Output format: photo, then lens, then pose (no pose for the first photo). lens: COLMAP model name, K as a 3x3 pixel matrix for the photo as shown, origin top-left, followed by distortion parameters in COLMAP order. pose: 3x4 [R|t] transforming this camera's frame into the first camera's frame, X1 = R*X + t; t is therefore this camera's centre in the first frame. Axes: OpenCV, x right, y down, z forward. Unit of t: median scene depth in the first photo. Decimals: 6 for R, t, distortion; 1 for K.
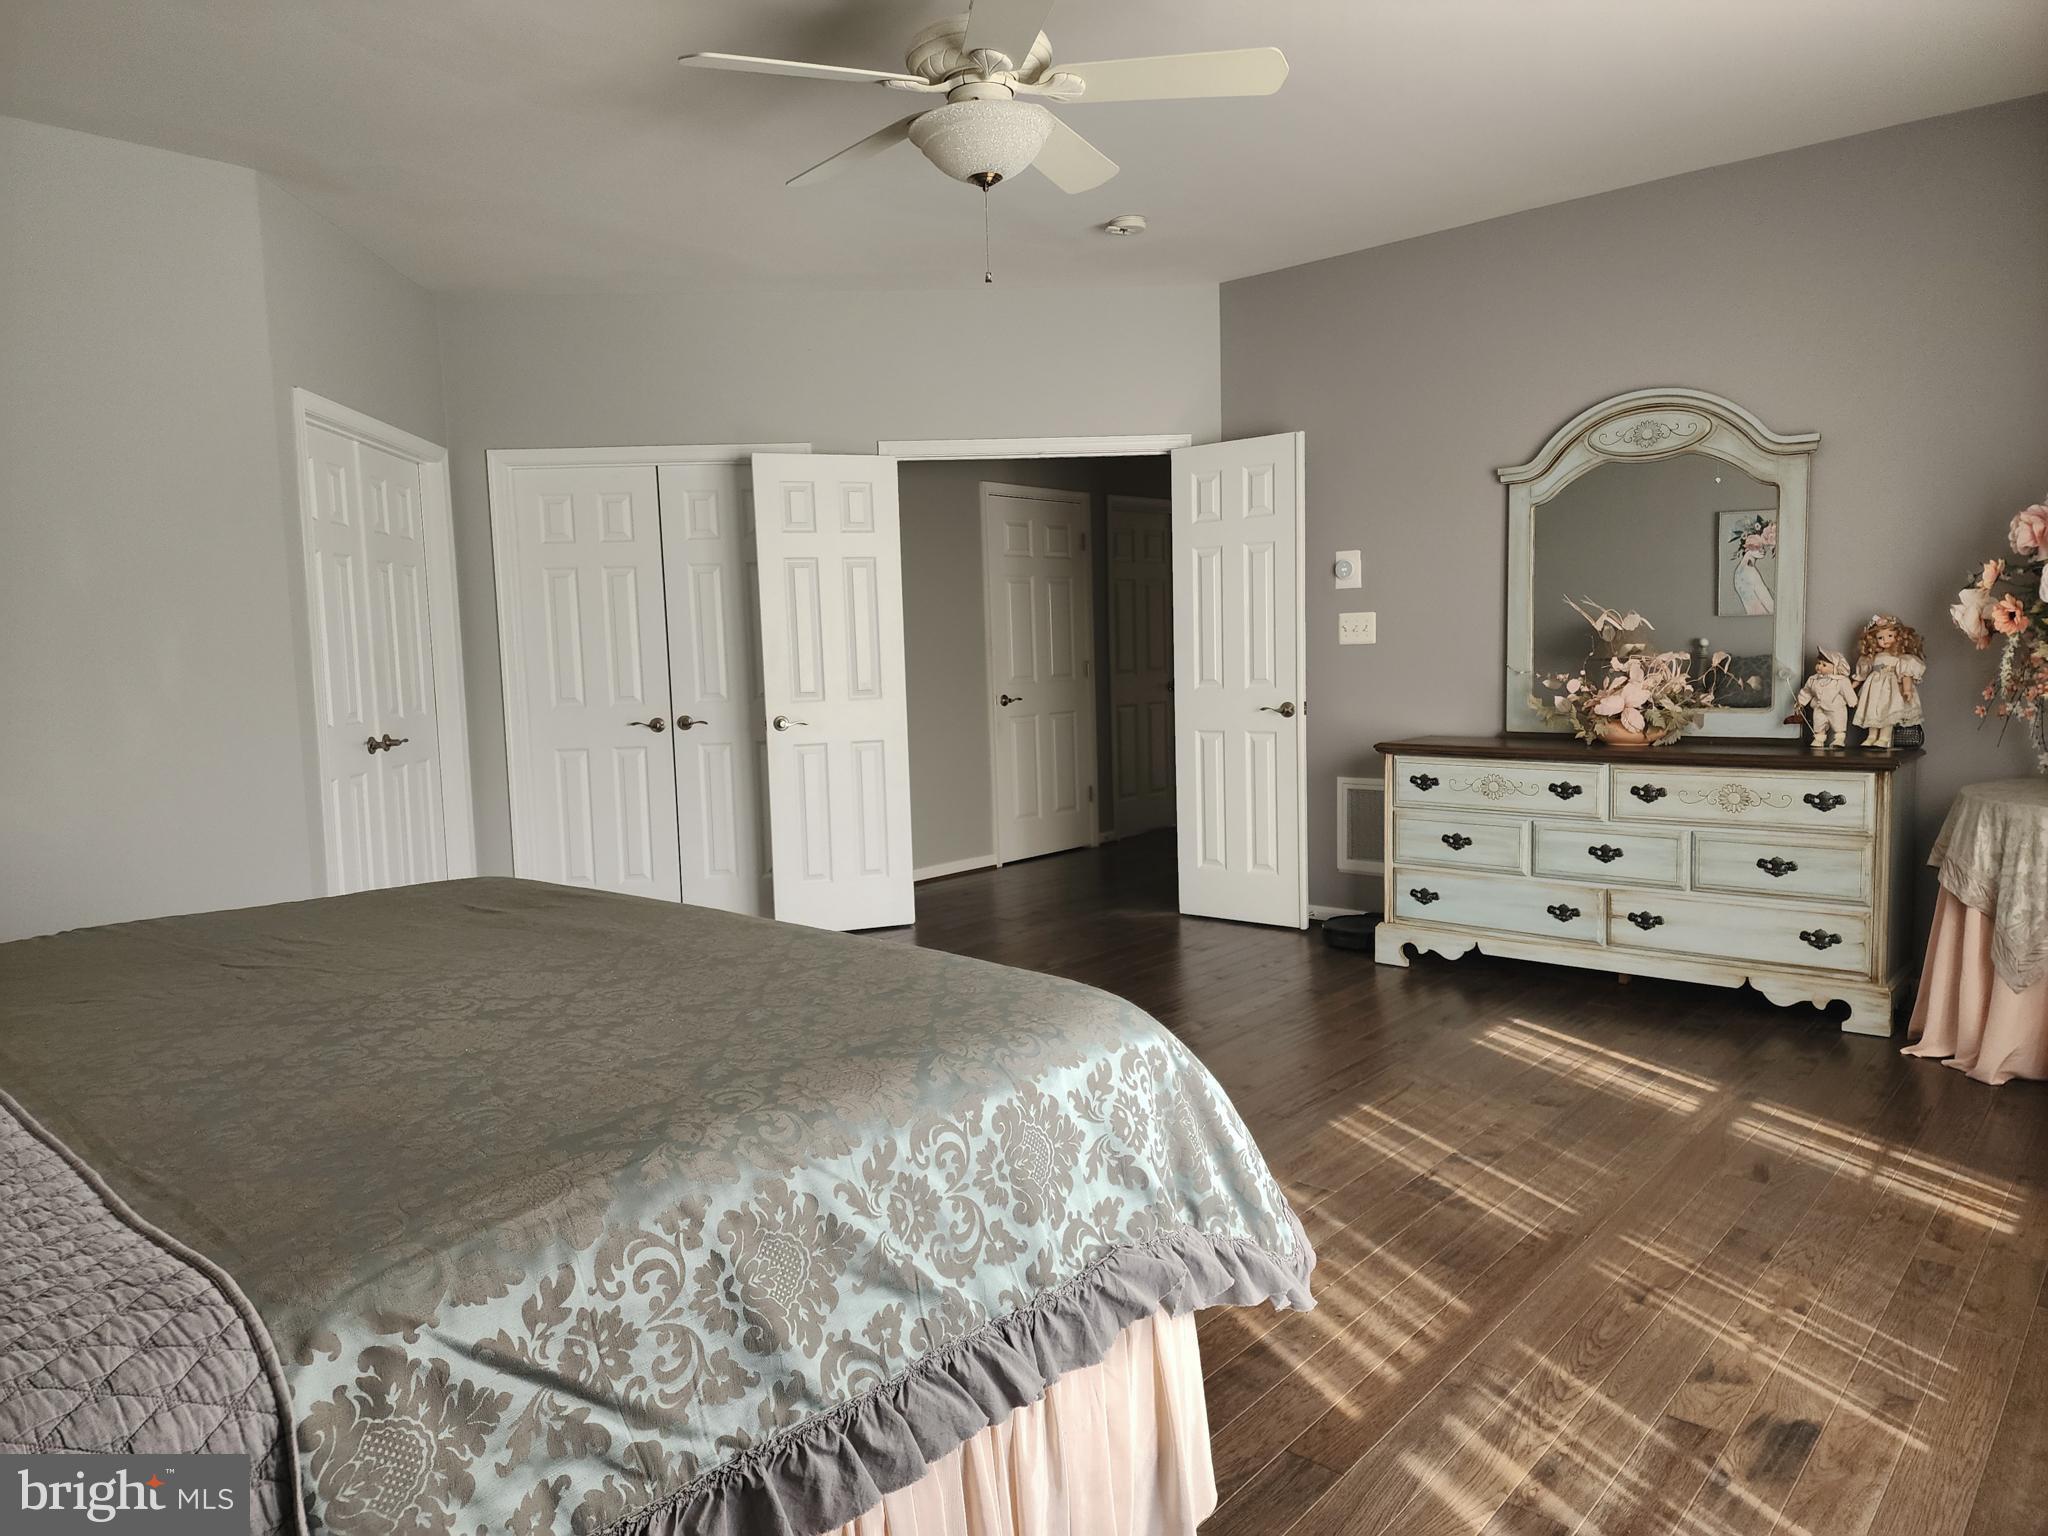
lens RADIAL K [[1353.6, 0, 1033.6], [0, 1353.6, 775.3], [0, 0, 1]] dist [0.090114, -0.096040]
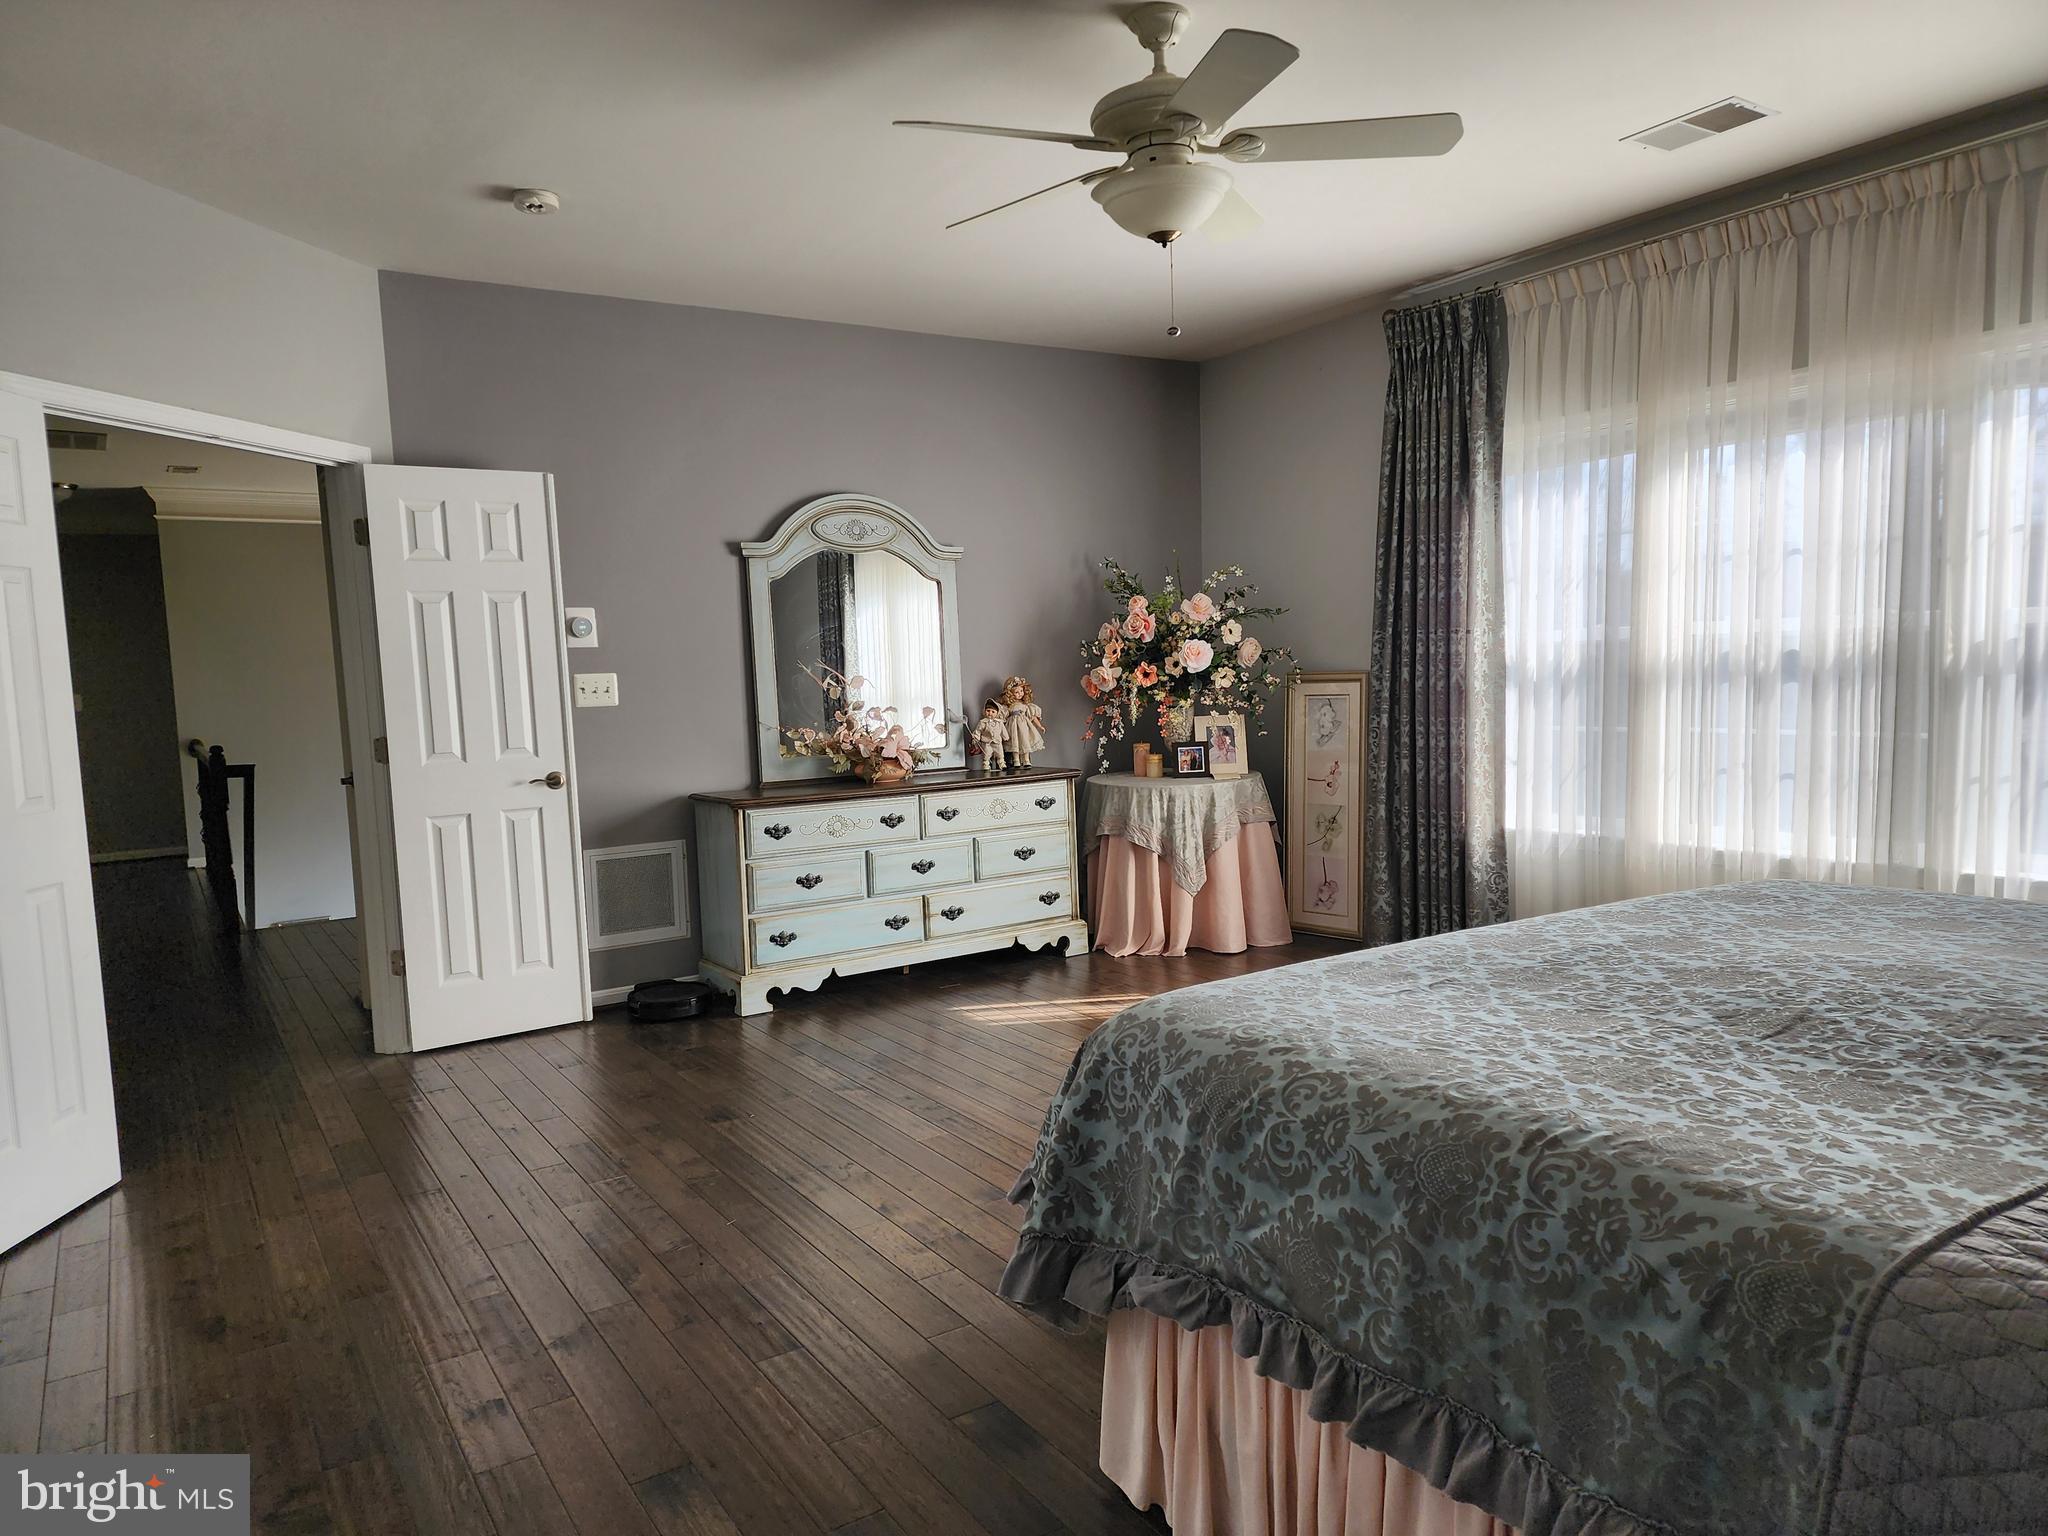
lens RADIAL K [[1349.7, 0, 1017.5], [0, 1349.7, 810.2], [0, 0, 1]] dist [0.007452, 0.001828]
pose [[0.262271, -0.084120, 0.961321, -0.700172], [0.124170, 0.990854, 0.052827, -0.045762], [-0.956972, 0.105513, 0.270317, 0.562954]]
